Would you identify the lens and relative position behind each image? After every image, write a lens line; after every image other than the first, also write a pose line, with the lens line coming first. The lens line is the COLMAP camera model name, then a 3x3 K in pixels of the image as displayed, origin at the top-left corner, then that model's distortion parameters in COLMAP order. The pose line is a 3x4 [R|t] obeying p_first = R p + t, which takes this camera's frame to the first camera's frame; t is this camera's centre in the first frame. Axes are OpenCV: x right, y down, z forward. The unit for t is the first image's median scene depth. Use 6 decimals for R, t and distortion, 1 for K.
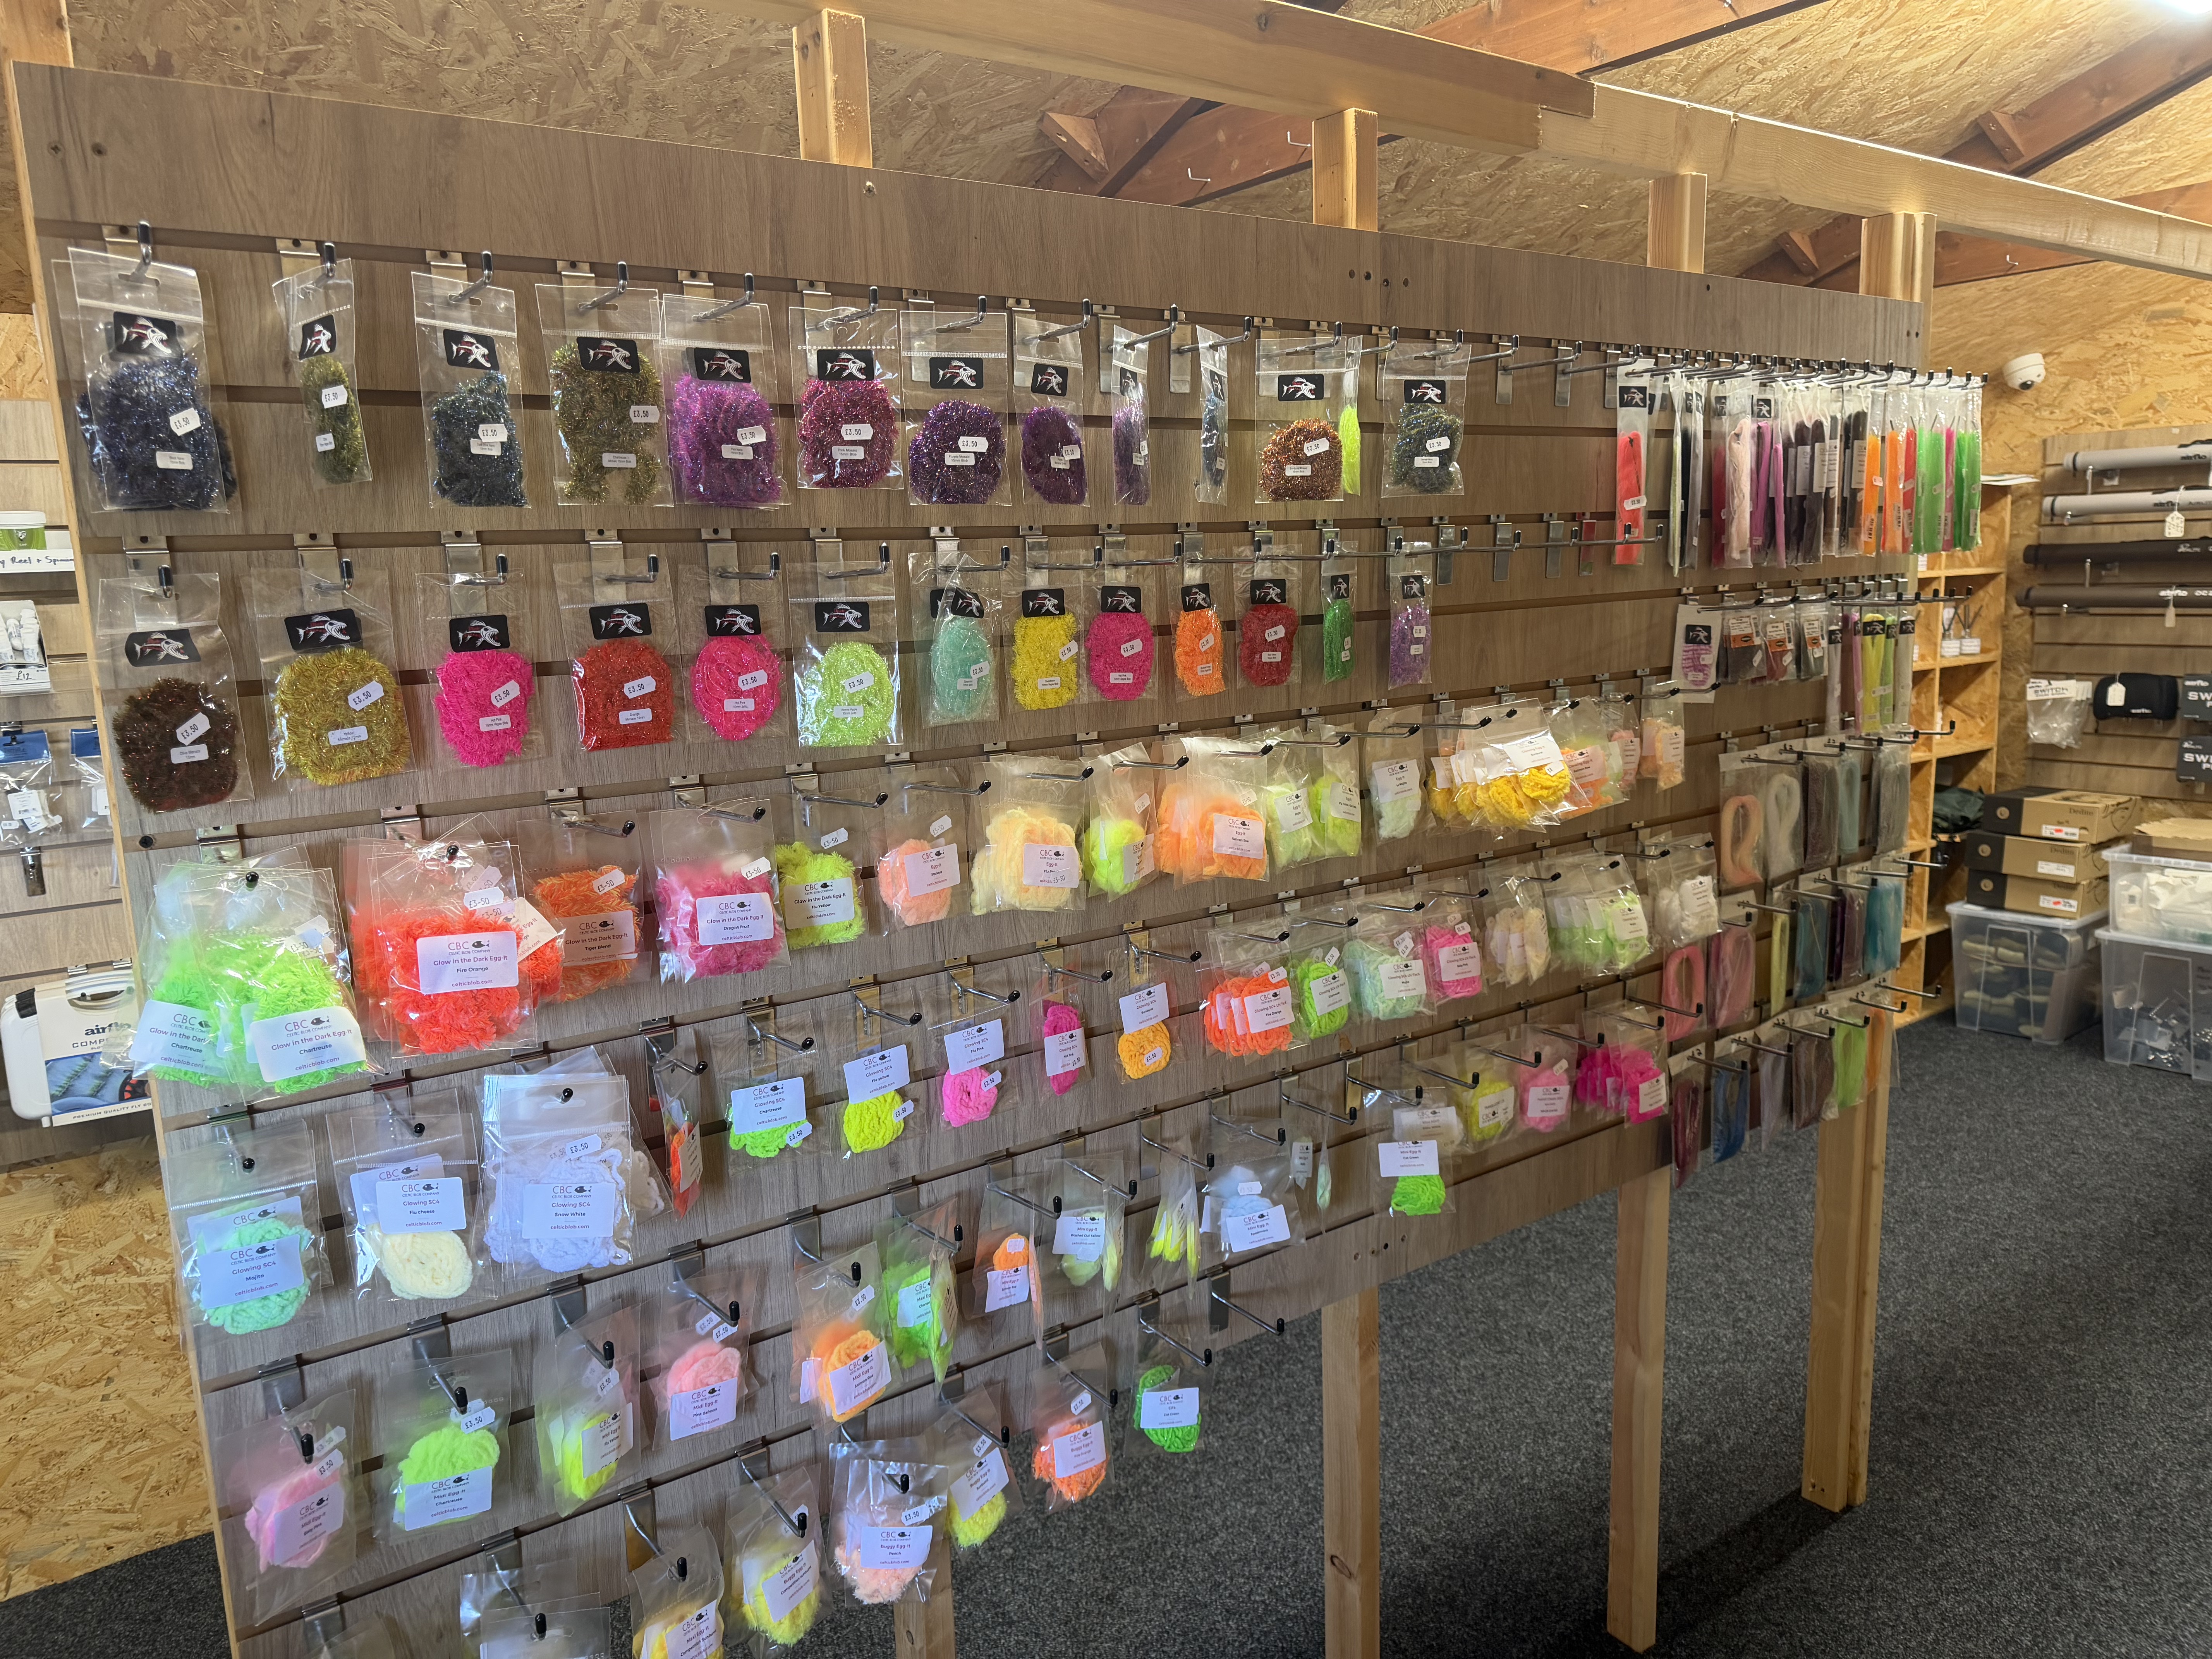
lens RADIAL K [[1532.0, 0, 1105.8], [0, 1532.0, 800.0], [0, 0, 1]] dist [-0.111251, 0.075437]
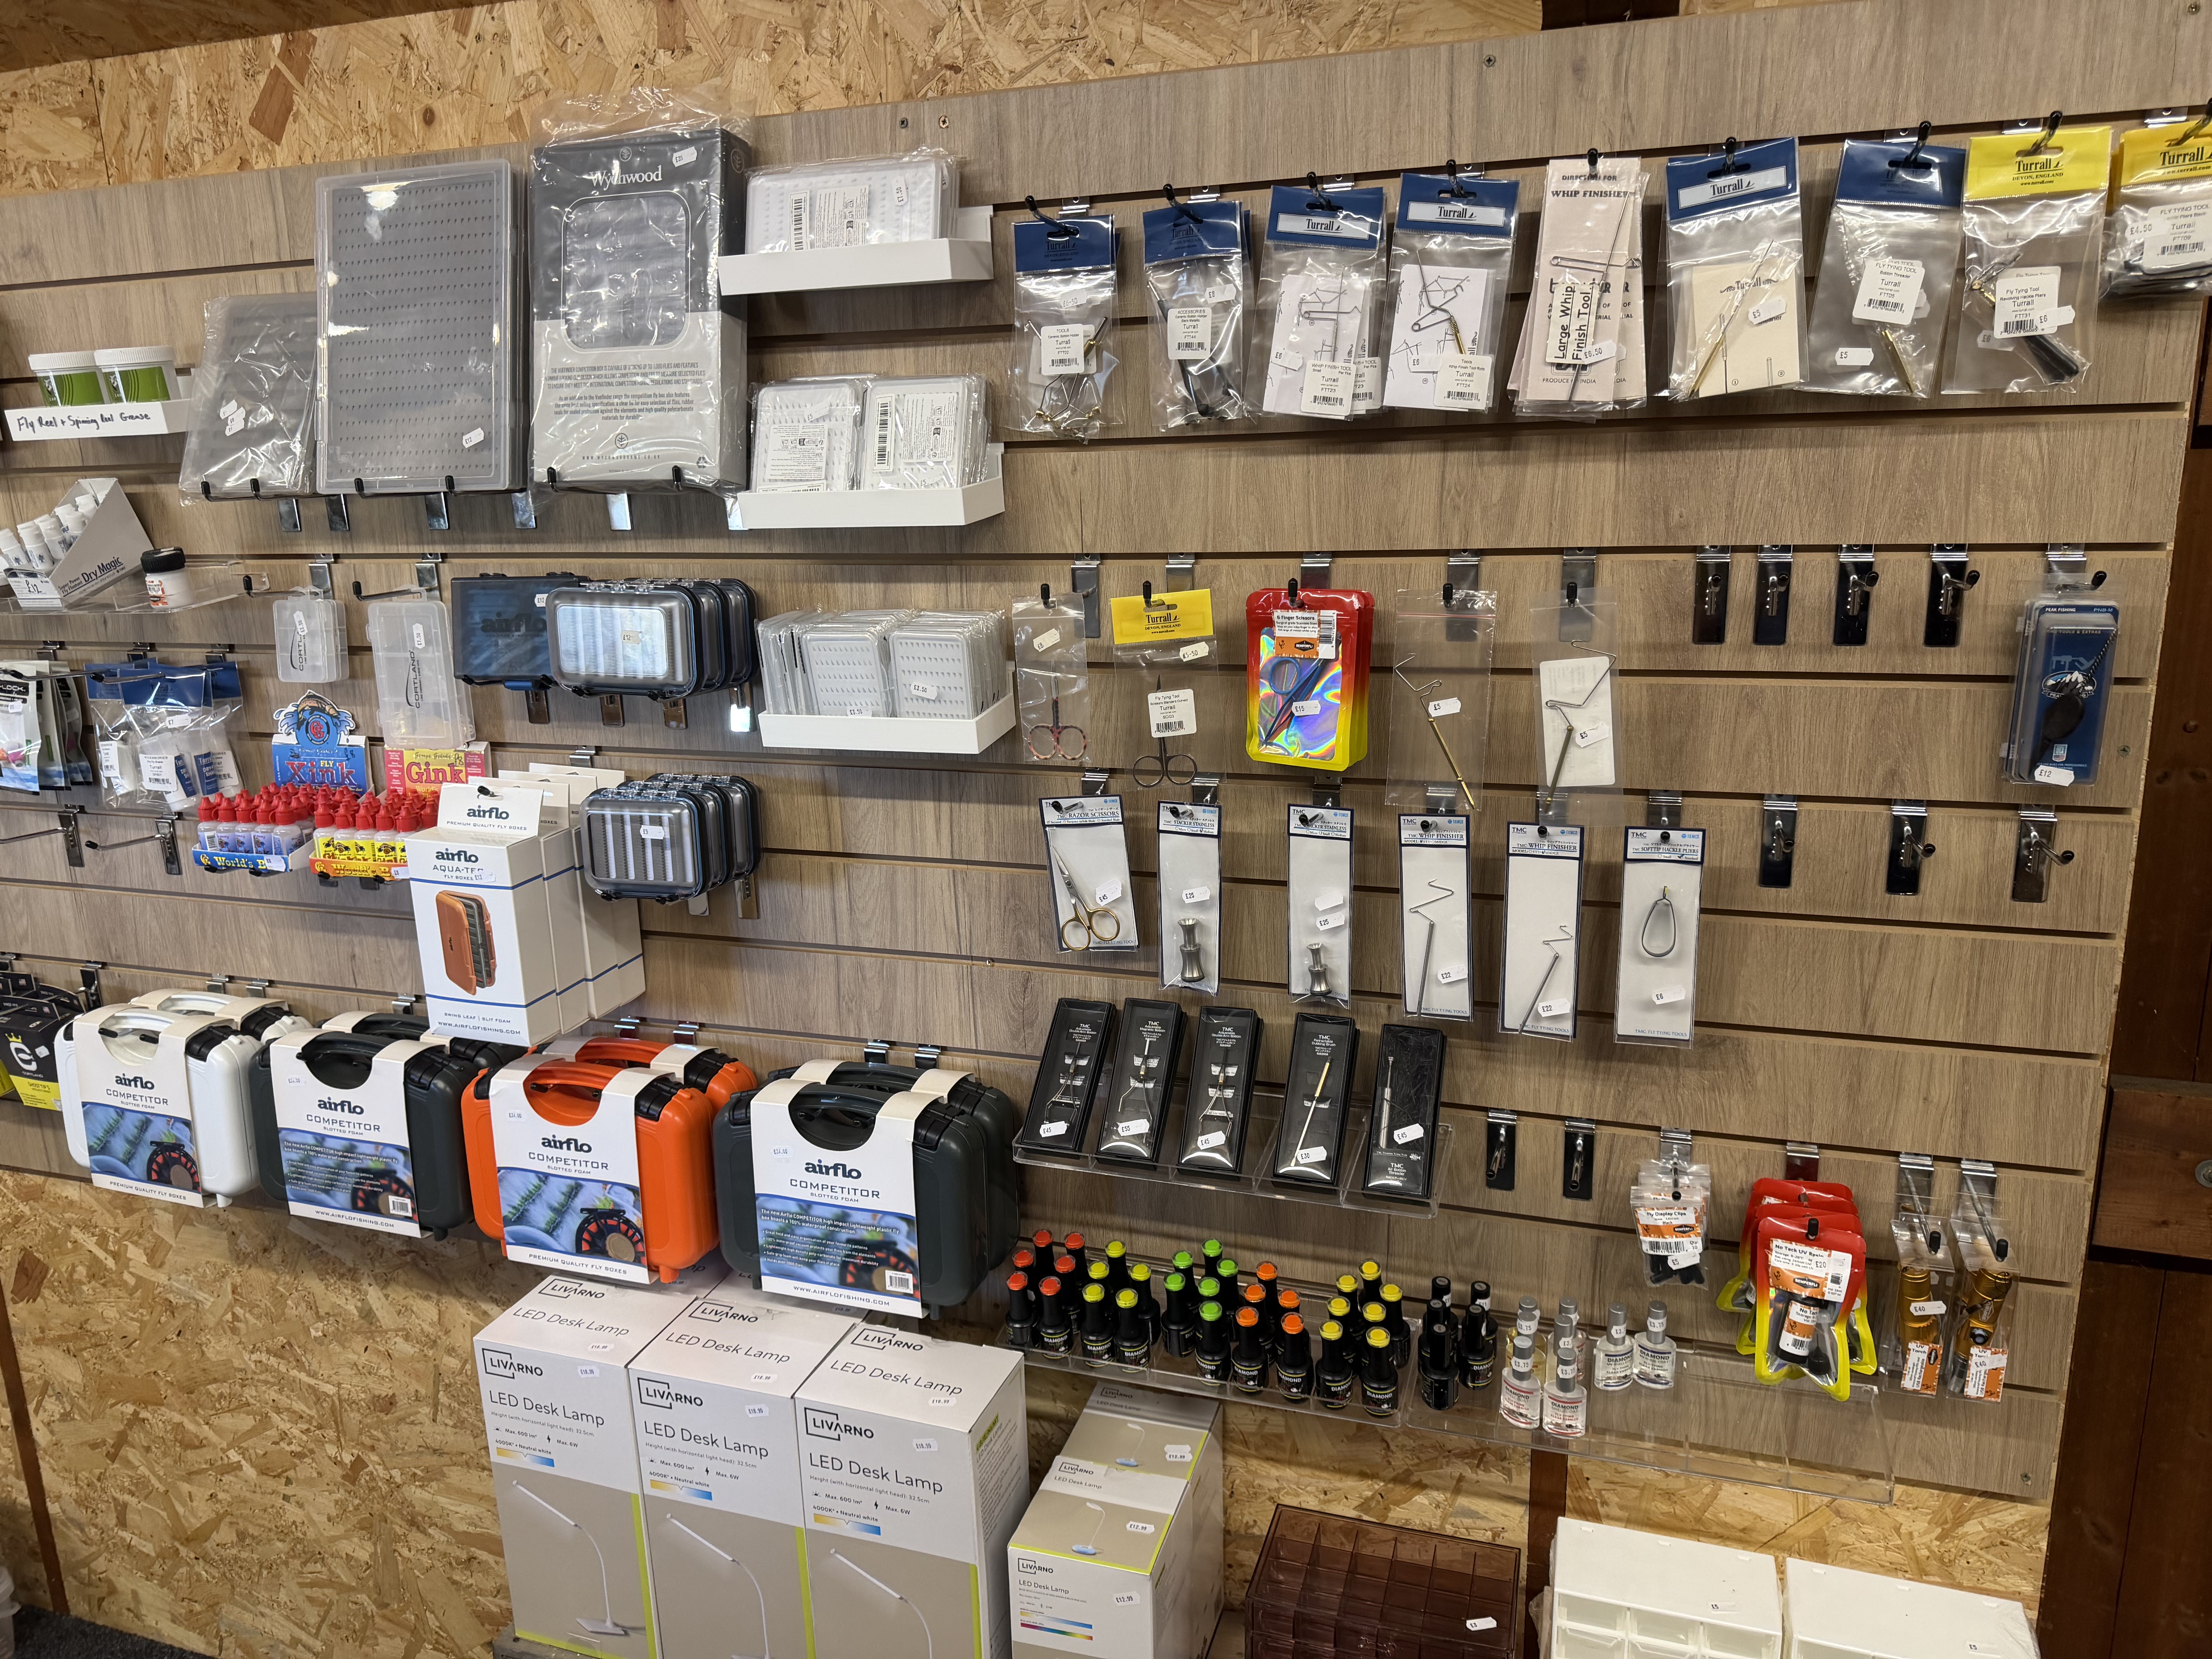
lens RADIAL K [[1559.3, 0, 1105.2], [0, 1559.3, 833.2], [0, 0, 1]] dist [0.005765, -0.009287]
pose [[0.599850, 0.202312, -0.774112, 0.090980], [-0.120829, 0.979314, 0.162312, -0.075262], [0.790936, -0.003828, 0.611887, 0.468464]]
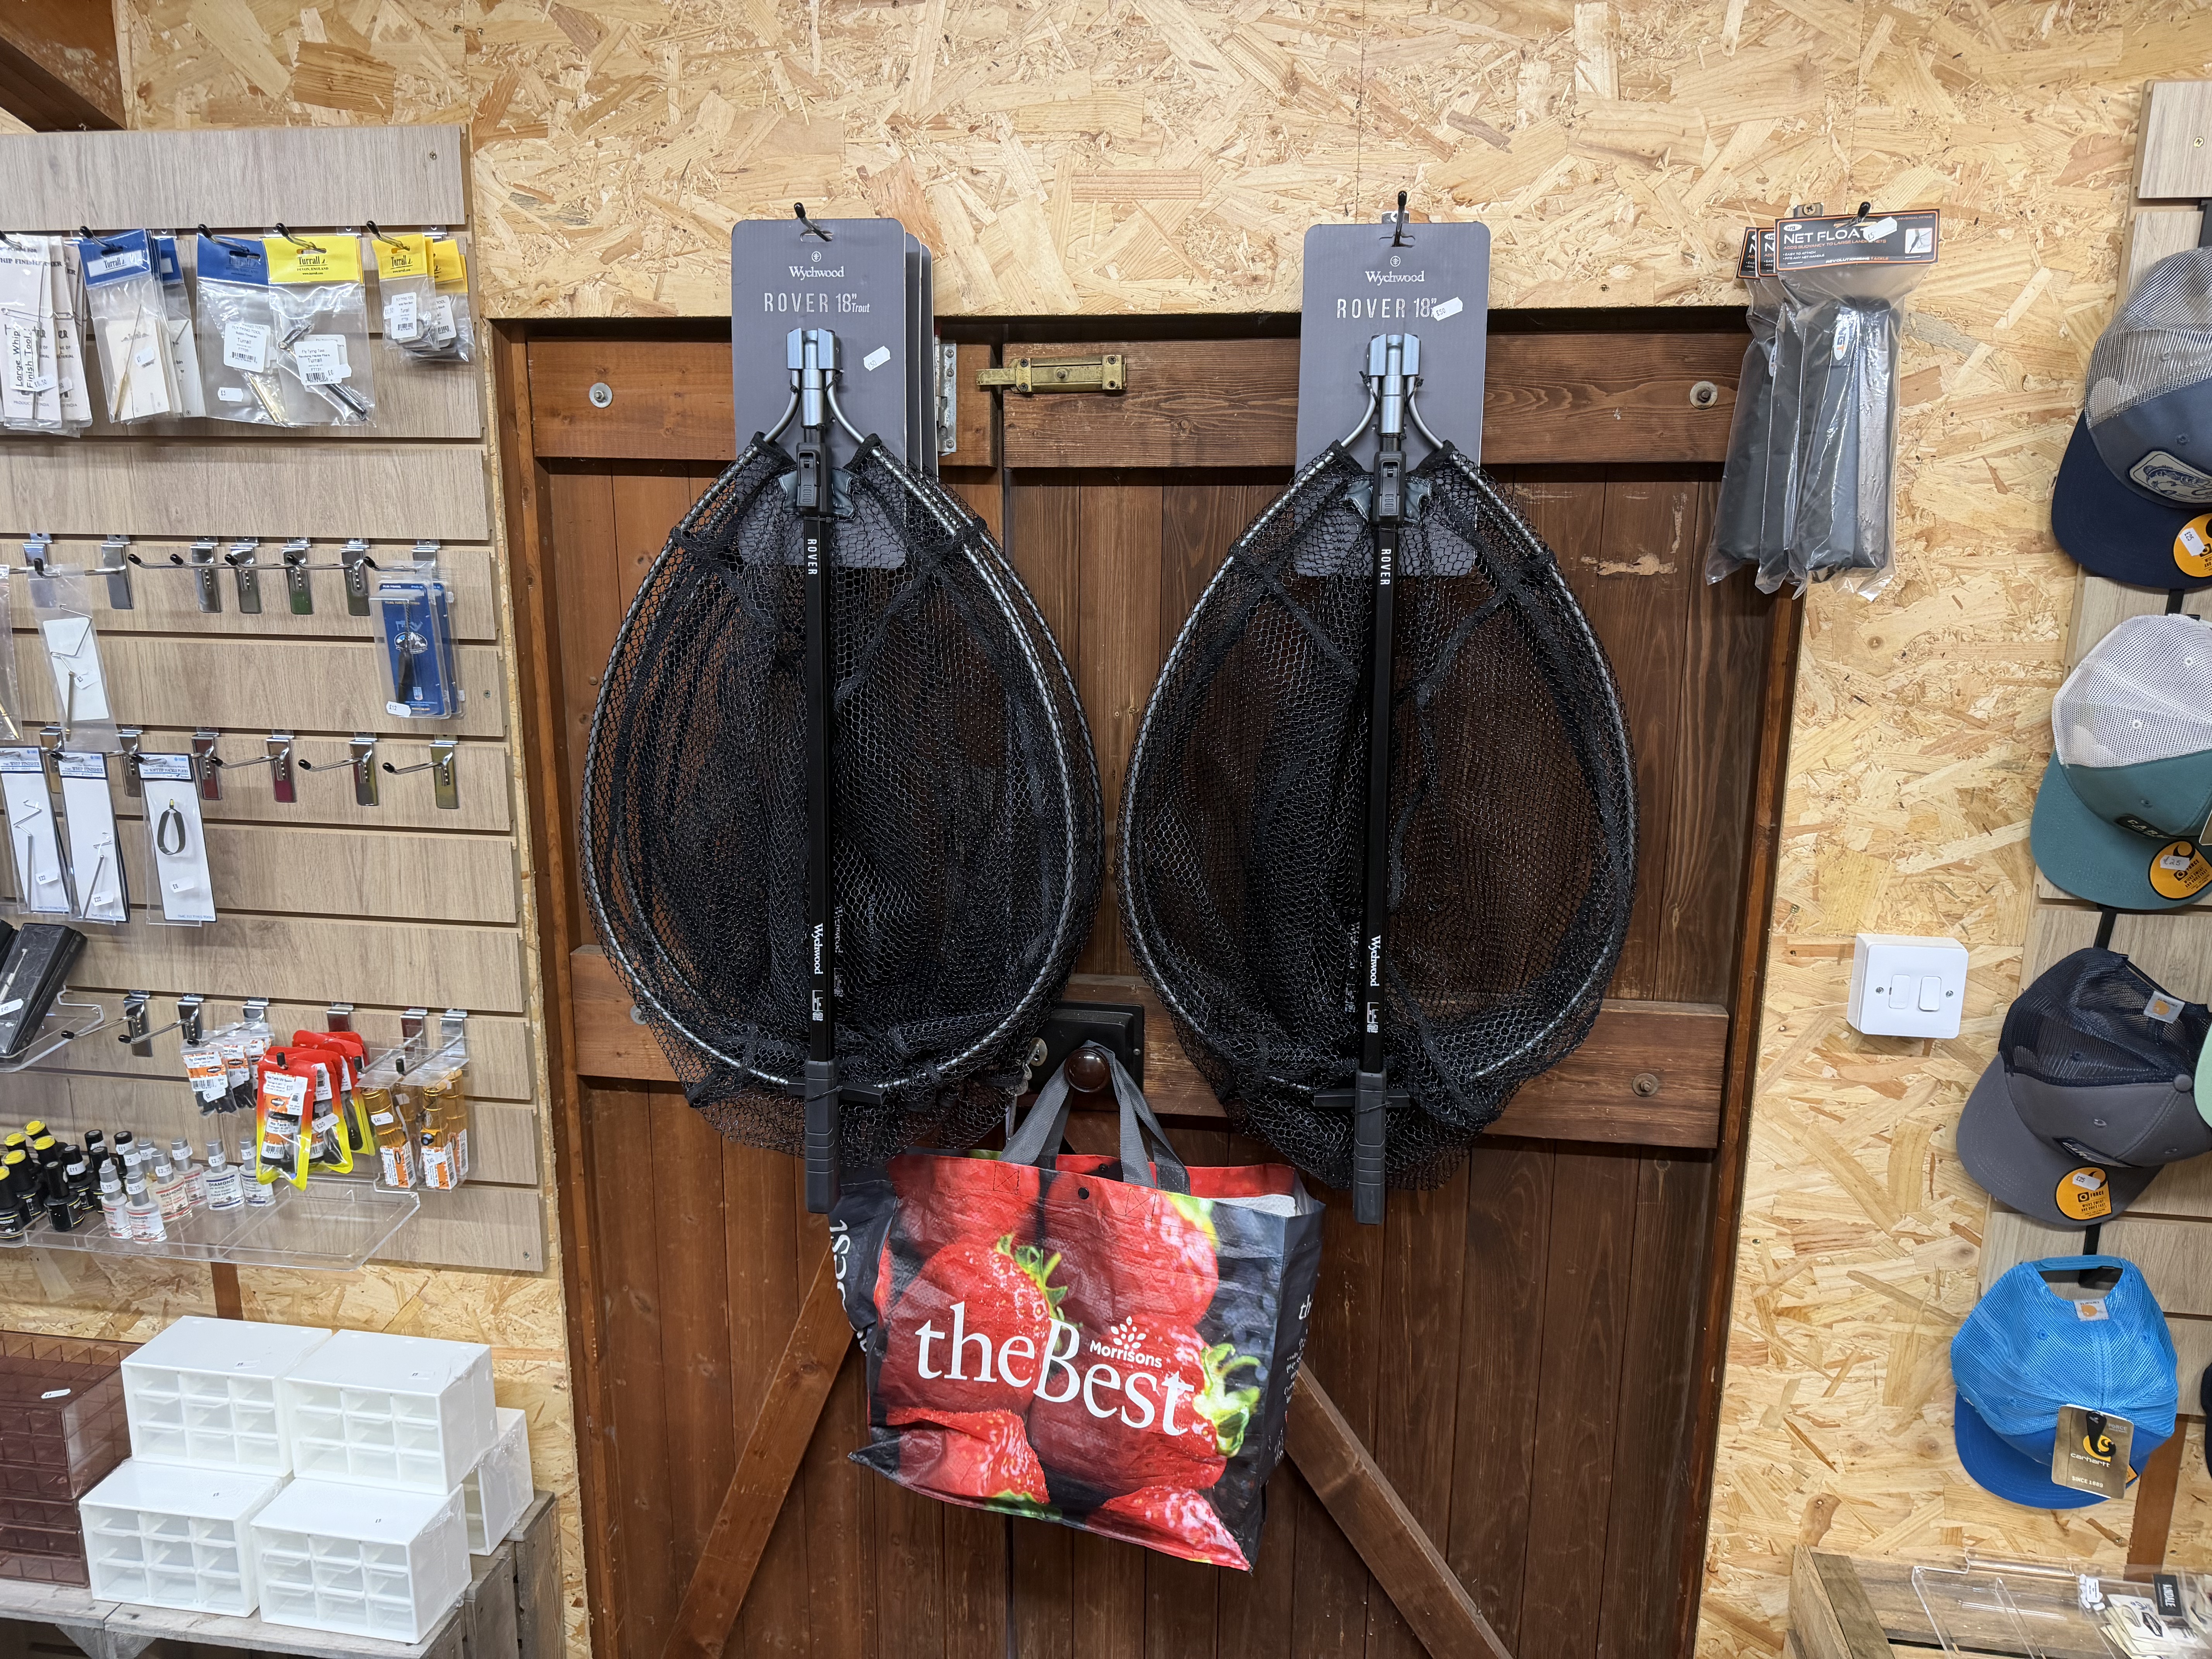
lens RADIAL K [[1559.3, 0, 1105.2], [0, 1559.3, 833.2], [0, 0, 1]] dist [0.005765, -0.009287]
pose [[0.734147, 0.185236, -0.653235, 0.272309], [-0.138347, 0.982694, 0.123177, -0.093247], [0.664747, -0.000057, 0.747069, 0.562981]]
